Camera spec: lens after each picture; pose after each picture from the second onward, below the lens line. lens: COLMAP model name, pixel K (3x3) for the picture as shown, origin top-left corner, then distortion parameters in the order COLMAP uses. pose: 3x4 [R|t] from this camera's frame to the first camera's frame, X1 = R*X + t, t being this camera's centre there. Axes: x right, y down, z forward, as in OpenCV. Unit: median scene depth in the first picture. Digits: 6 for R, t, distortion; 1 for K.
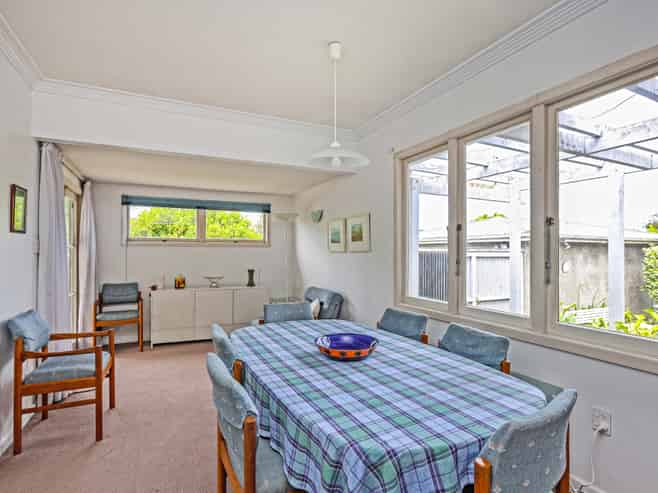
lens RADIAL K [[338.1, 0, 315.9], [0, 338.1, 248.8], [0, 0, 1]] dist [-0.004710, -0.000397]
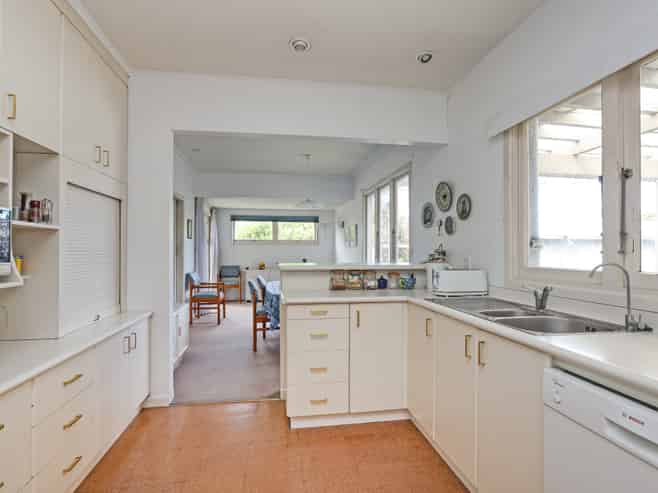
lens RADIAL K [[338.1, 0, 315.9], [0, 338.1, 248.8], [0, 0, 1]] dist [-0.004710, -0.000397]
pose [[0.955535, -0.001427, -0.294873, 0.363588], [0.002371, 0.999993, 0.002845, 0.010152], [0.294867, -0.003417, 0.955532, -0.546539]]
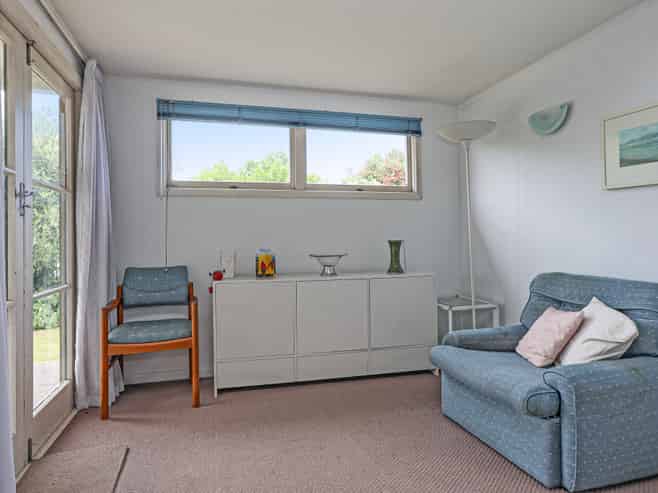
lens RADIAL K [[400.9, 0, 326.1], [0, 400.9, 231.3], [0, 0, 1]] dist [-0.002922, -0.033607]
pose [[0.987200, -0.017585, -0.158515, -0.223958], [0.016817, 0.999839, -0.006185, 0.056201], [0.158599, 0.003441, 0.987337, 0.435946]]
